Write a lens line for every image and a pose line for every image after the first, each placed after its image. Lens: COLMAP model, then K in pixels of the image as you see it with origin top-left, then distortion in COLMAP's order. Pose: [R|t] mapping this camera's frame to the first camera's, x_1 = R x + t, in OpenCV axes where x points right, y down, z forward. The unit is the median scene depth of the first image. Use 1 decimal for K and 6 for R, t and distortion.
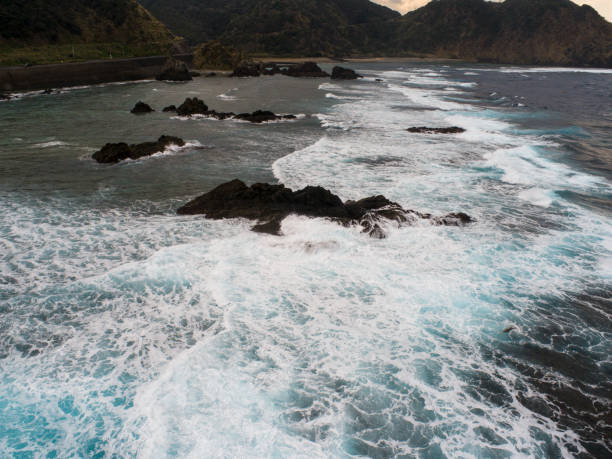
lens RADIAL K [[462.1, 0, 306.0], [0, 462.1, 229.5], [0, 0, 1]] dist [-0.038183, 0.016347]
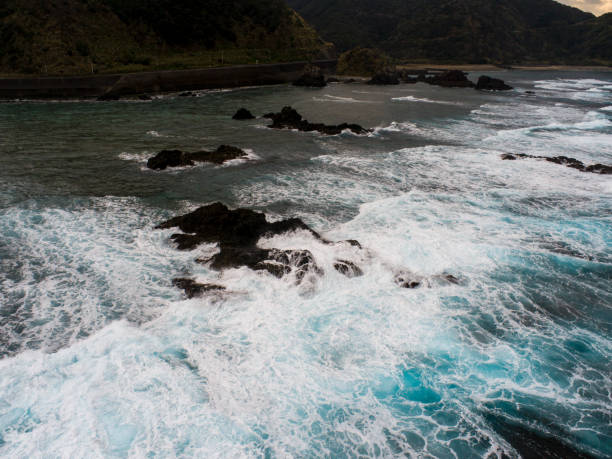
lens RADIAL K [[462.1, 0, 306.0], [0, 462.1, 229.5], [0, 0, 1]] dist [-0.038183, 0.016347]
pose [[0.937864, 0.125117, -0.323661, 0.051510], [-0.127752, 0.991719, 0.013185, -0.014042], [0.322630, 0.028982, 0.946081, 0.025776]]
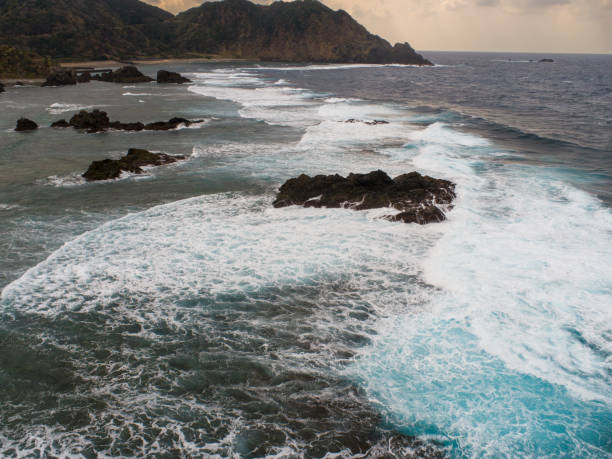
lens RADIAL K [[462.1, 0, 306.0], [0, 462.1, 229.5], [0, 0, 1]] dist [-0.038183, 0.016347]
pose [[0.887334, -0.173982, 0.427046, -0.104164], [0.173520, 0.984004, 0.040344, -0.002438], [-0.427234, 0.038302, 0.903329, -0.008988]]
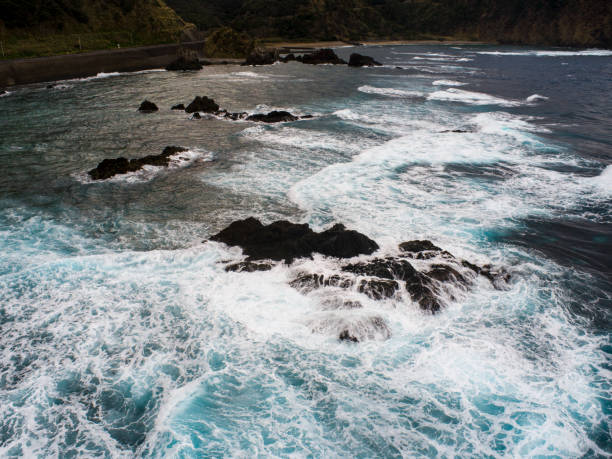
lens RADIAL K [[462.1, 0, 306.0], [0, 462.1, 229.5], [0, 0, 1]] dist [-0.038183, 0.016347]
pose [[0.999585, 0.000542, -0.028817, -0.004300], [0.000451, 0.999406, 0.034448, -0.018082], [0.028818, -0.034447, 0.998991, 0.027003]]
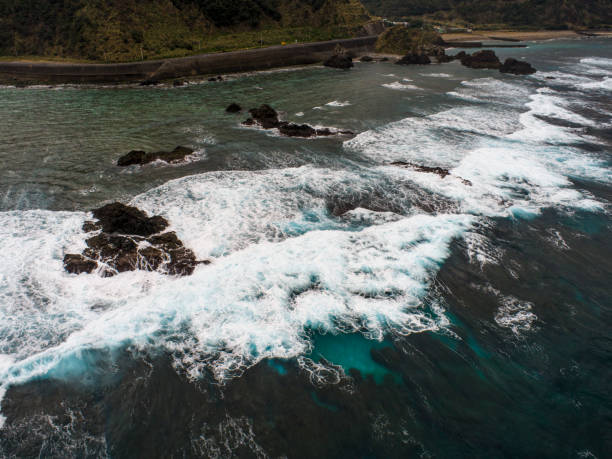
lens RADIAL K [[462.1, 0, 306.0], [0, 462.1, 229.5], [0, 0, 1]] dist [-0.038183, 0.016347]
pose [[0.849619, 0.222351, -0.478234, 0.173726], [-0.180510, 0.974614, 0.132450, -0.051853], [0.495544, -0.026206, 0.868187, -0.000687]]
